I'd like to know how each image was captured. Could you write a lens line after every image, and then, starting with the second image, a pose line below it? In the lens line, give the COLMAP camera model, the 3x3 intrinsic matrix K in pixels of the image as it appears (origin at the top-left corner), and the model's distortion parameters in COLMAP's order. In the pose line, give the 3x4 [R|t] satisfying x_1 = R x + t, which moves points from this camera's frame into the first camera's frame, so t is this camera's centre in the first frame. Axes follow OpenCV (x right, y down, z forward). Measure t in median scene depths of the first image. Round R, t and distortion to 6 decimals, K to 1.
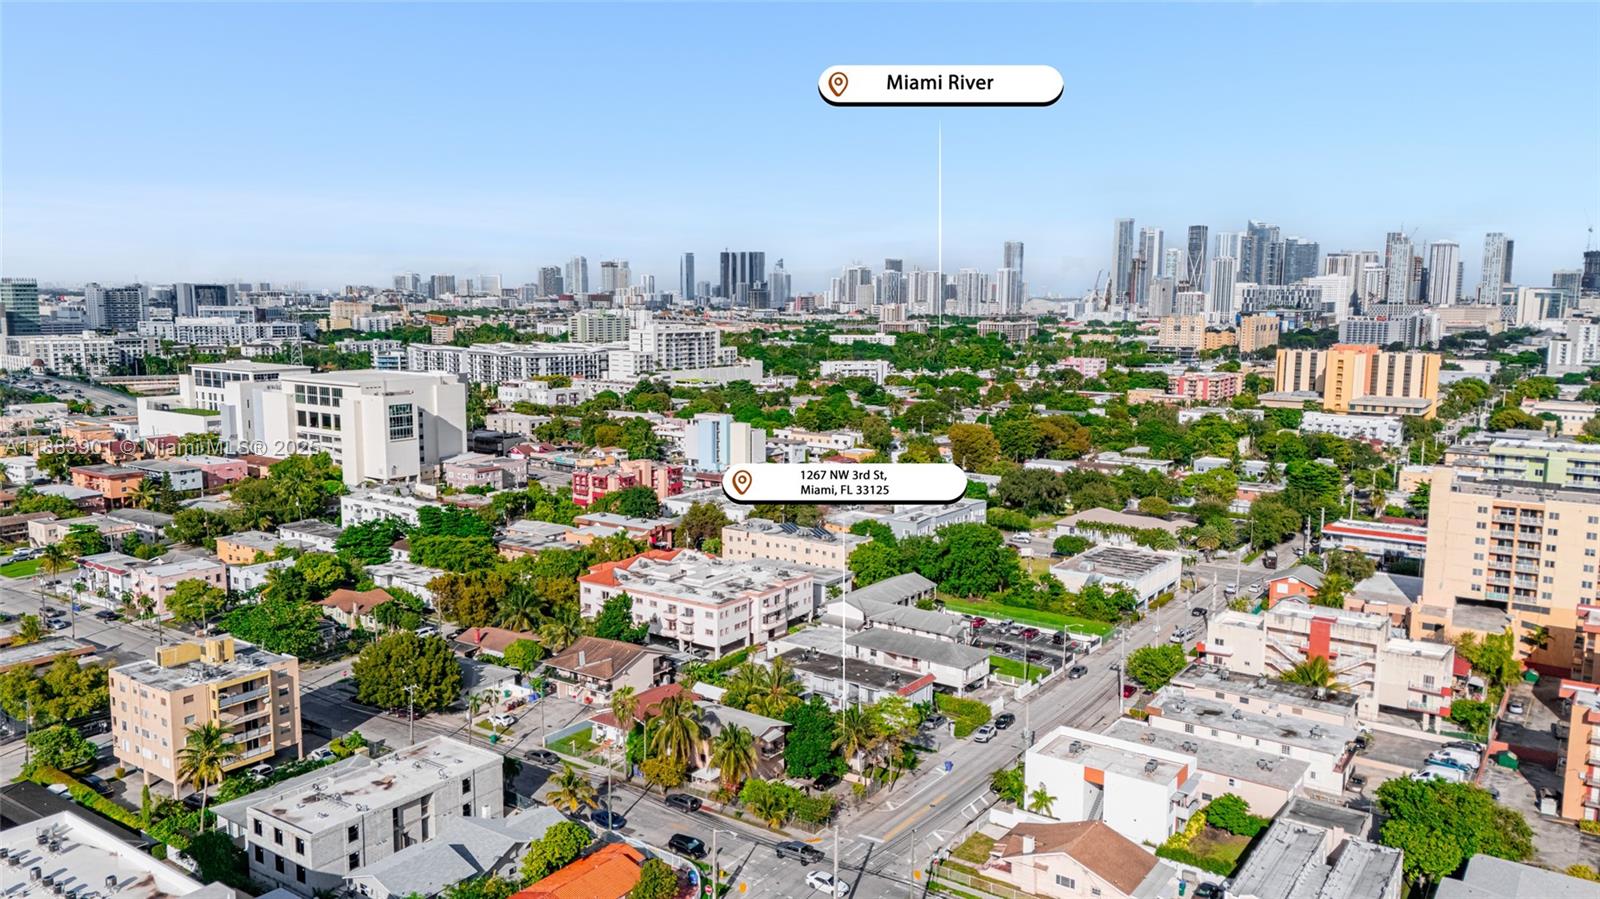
lens RADIAL K [[1172.5, 0, 808.5], [0, 1172.5, 451.0], [0, 0, 1]] dist [0.112701, -0.113329]
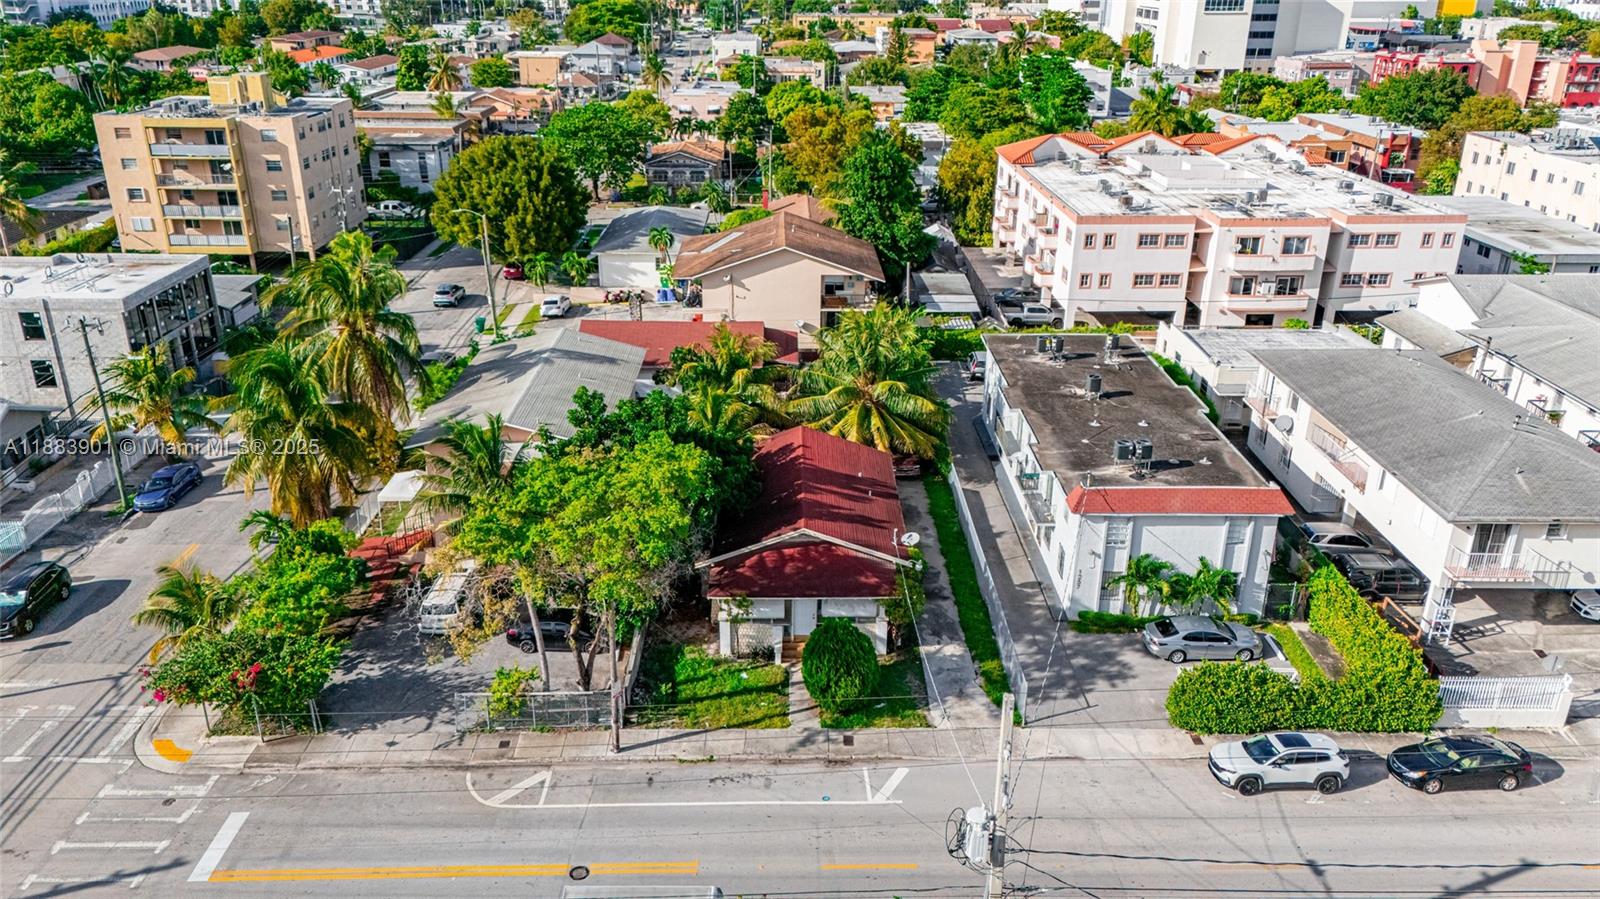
lens RADIAL K [[1179.7, 0, 807.5], [0, 1179.7, 452.1], [0, 0, 1]] dist [0.080840, -0.060716]
pose [[0.595600, 0.307121, -0.742252, 0.119393], [-0.113174, 0.946891, 0.300980, 0.051482], [0.795269, -0.095260, 0.598726, 0.356665]]
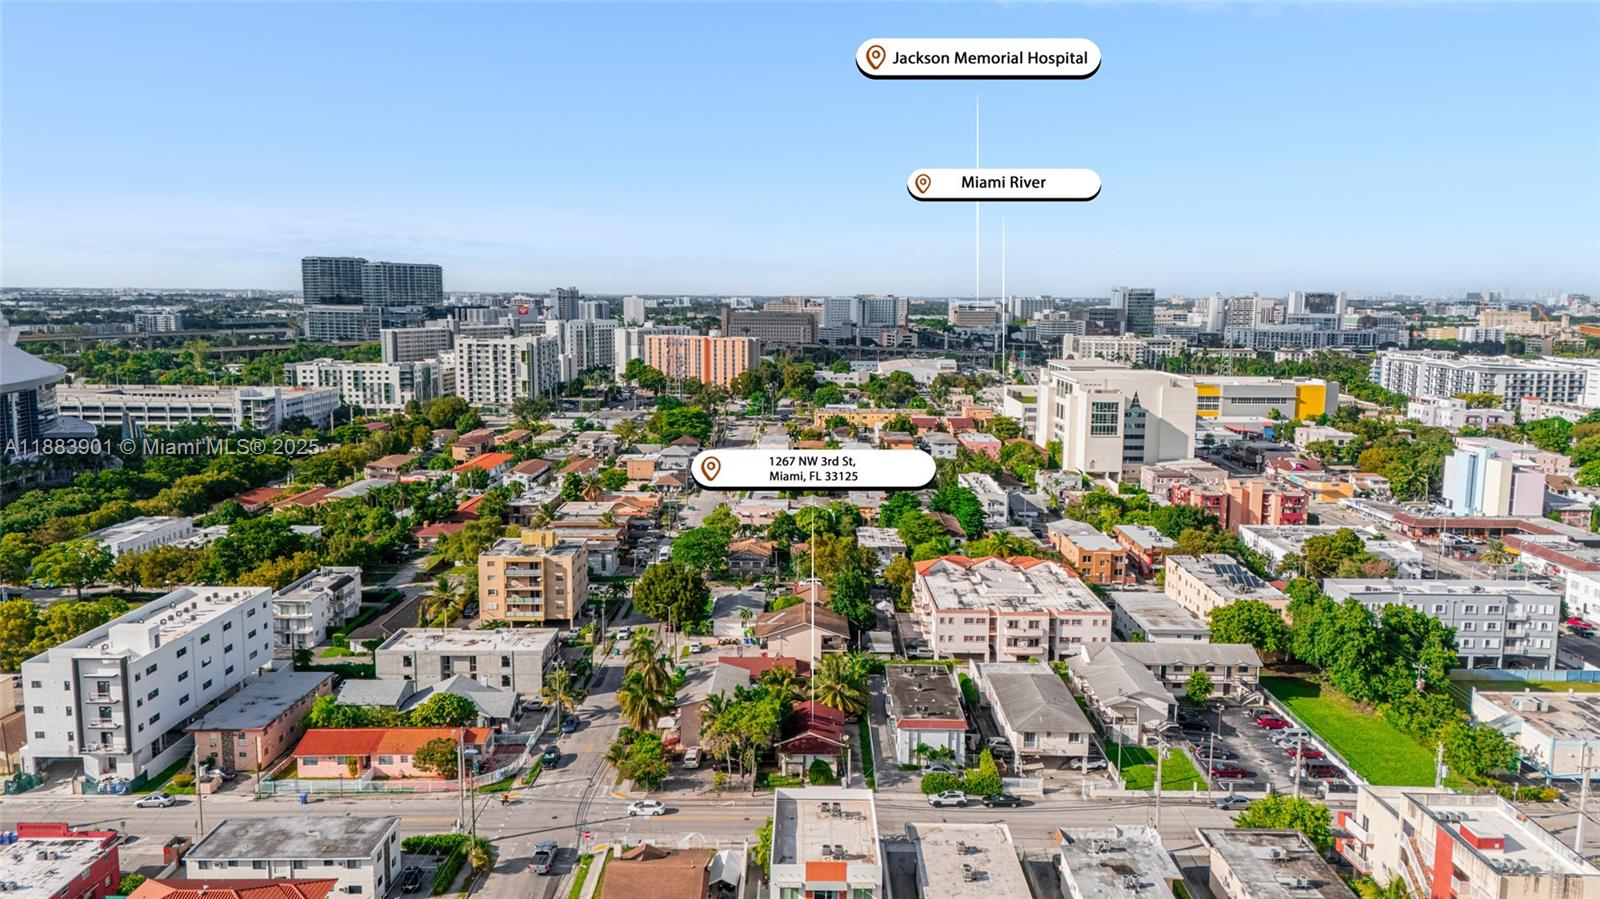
lens RADIAL K [[1172.5, 0, 808.5], [0, 1172.5, 451.0], [0, 0, 1]] dist [0.112701, -0.113329]
pose [[0.580192, 0.109438, -0.807094, 0.348711], [-0.115752, 0.991953, 0.051294, -0.019960], [0.806213, 0.063662, 0.588190, 0.183126]]
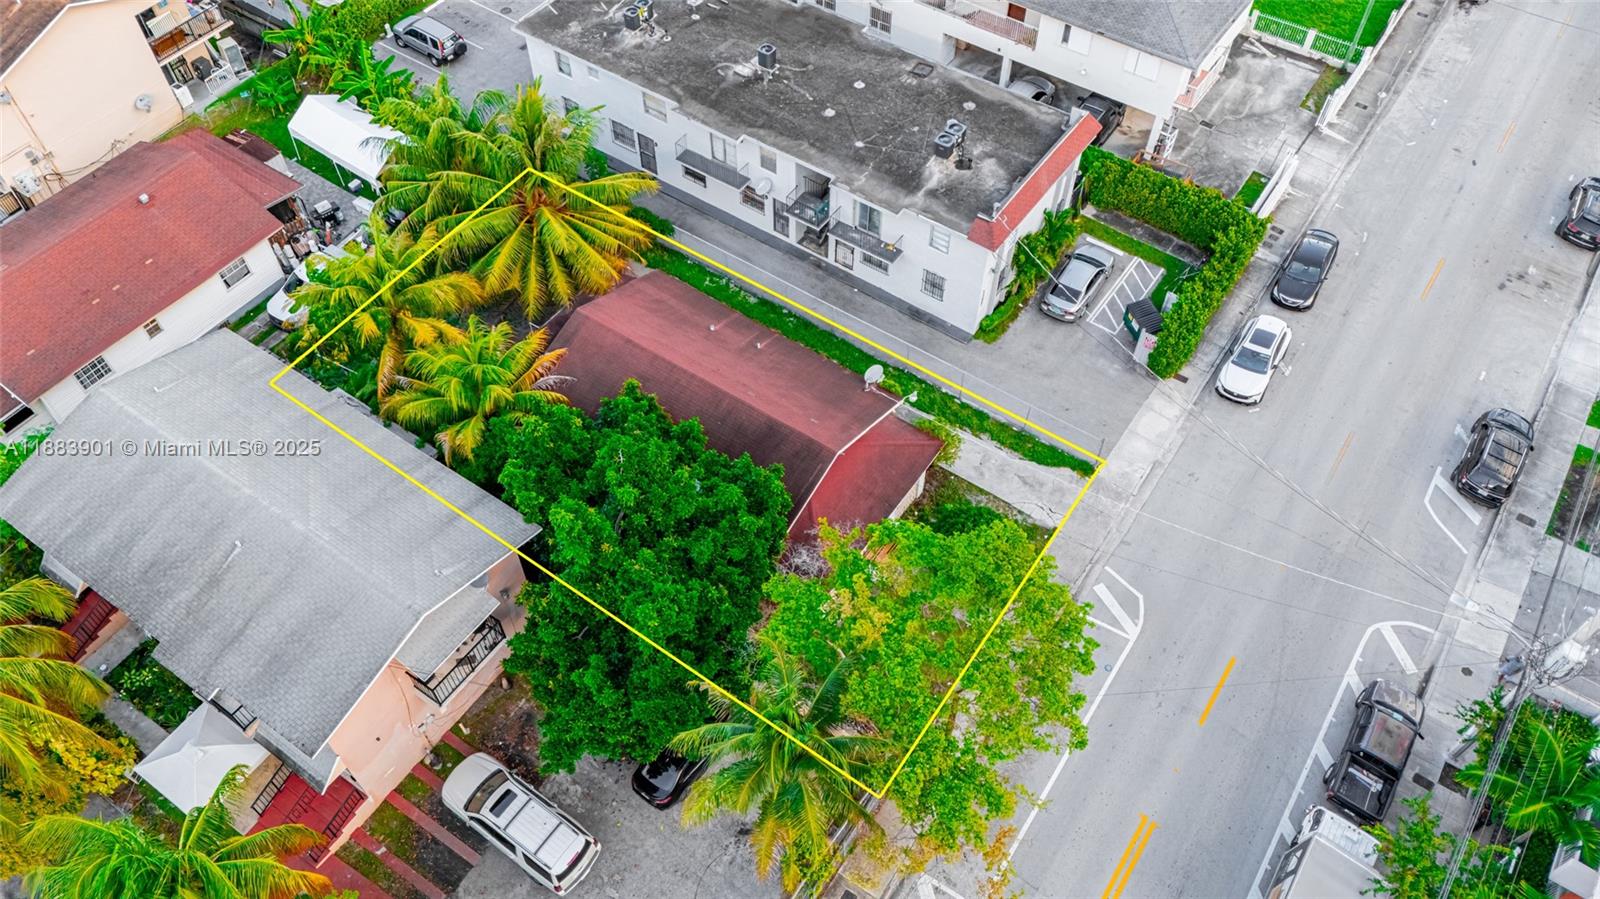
lens RADIAL K [[1179.7, 0, 807.5], [0, 1179.7, 452.1], [0, 0, 1]] dist [0.080840, -0.060716]
pose [[0.999821, -0.015540, 0.010768, 0.015687], [0.003296, 0.704104, 0.710089, 0.019991], [-0.018616, -0.709927, 0.704029, 0.357224]]
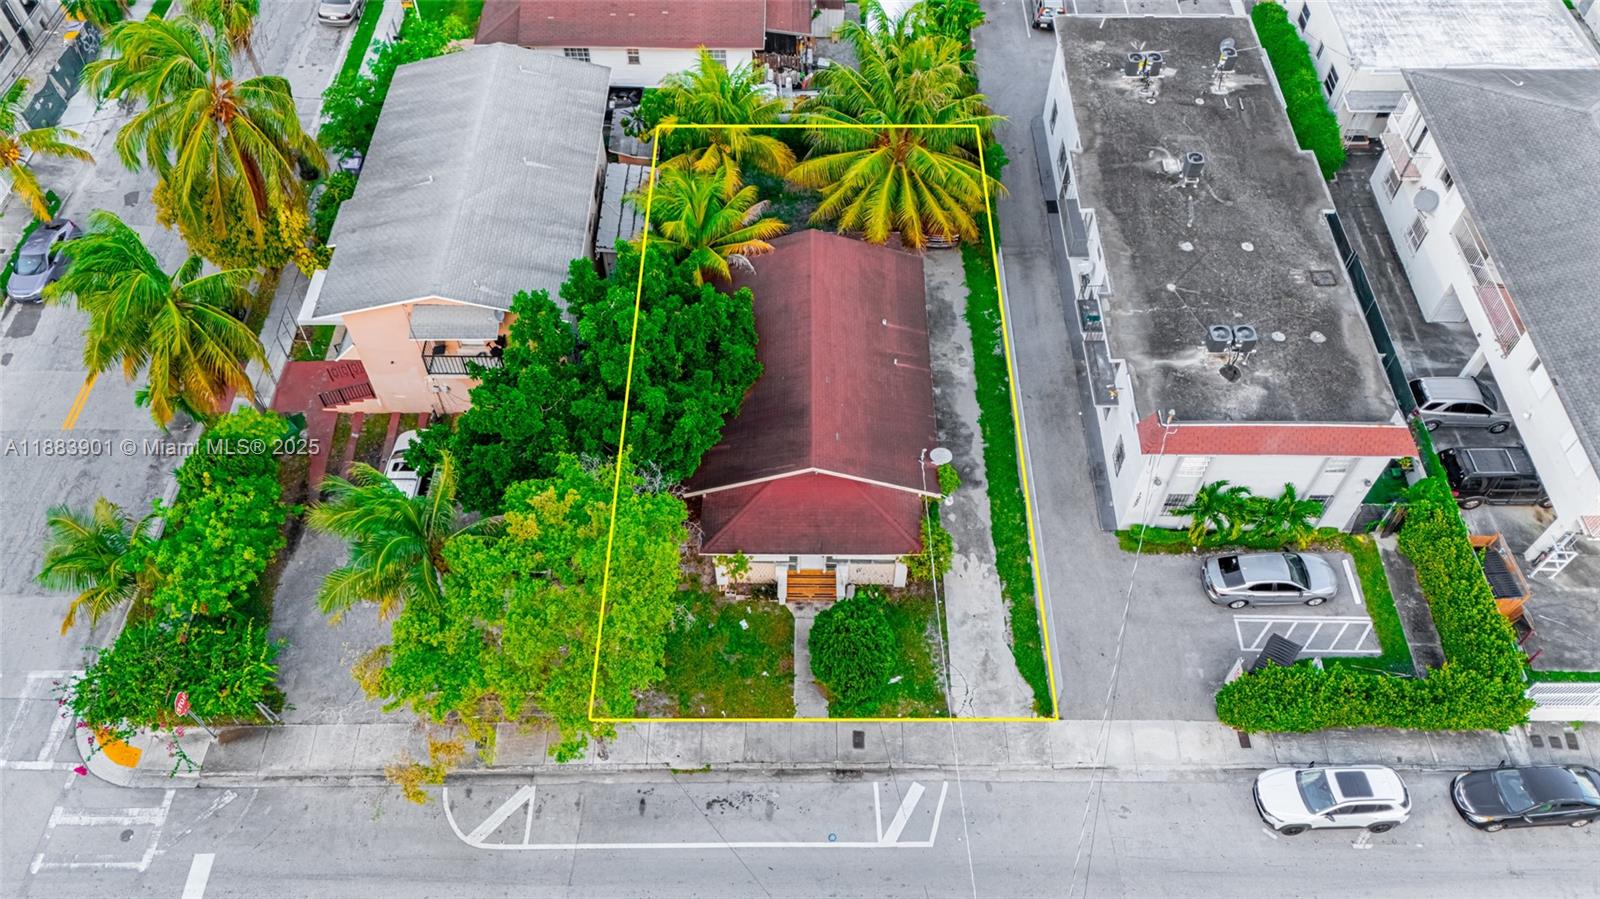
lens RADIAL K [[1179.7, 0, 807.5], [0, 1179.7, 452.1], [0, 0, 1]] dist [0.080840, -0.060716]
pose [[0.583012, 0.649997, -0.487444, 0.073982], [-0.114766, 0.659828, 0.742600, 0.016064], [0.804317, -0.377003, 0.459285, 0.385744]]
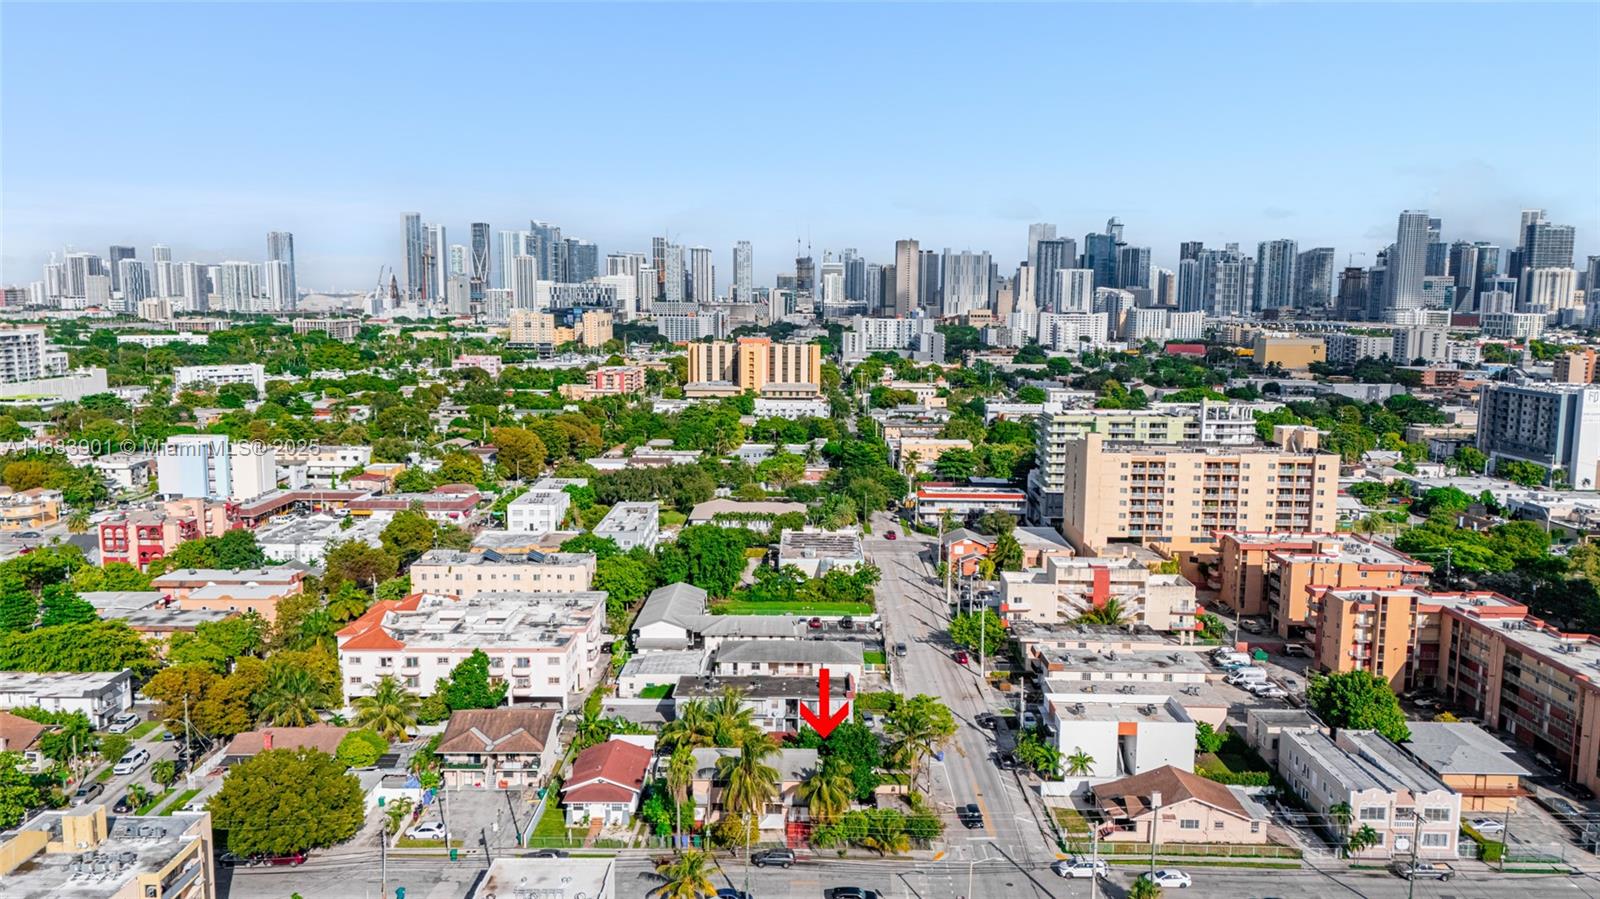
lens RADIAL K [[1179.7, 0, 807.5], [0, 1179.7, 452.1], [0, 0, 1]] dist [0.080840, -0.060716]
pose [[0.822657, -0.076294, 0.563395, -0.227652], [0.074285, 0.996884, 0.026528, -0.012452], [-0.563664, 0.020028, 0.825761, 0.094803]]
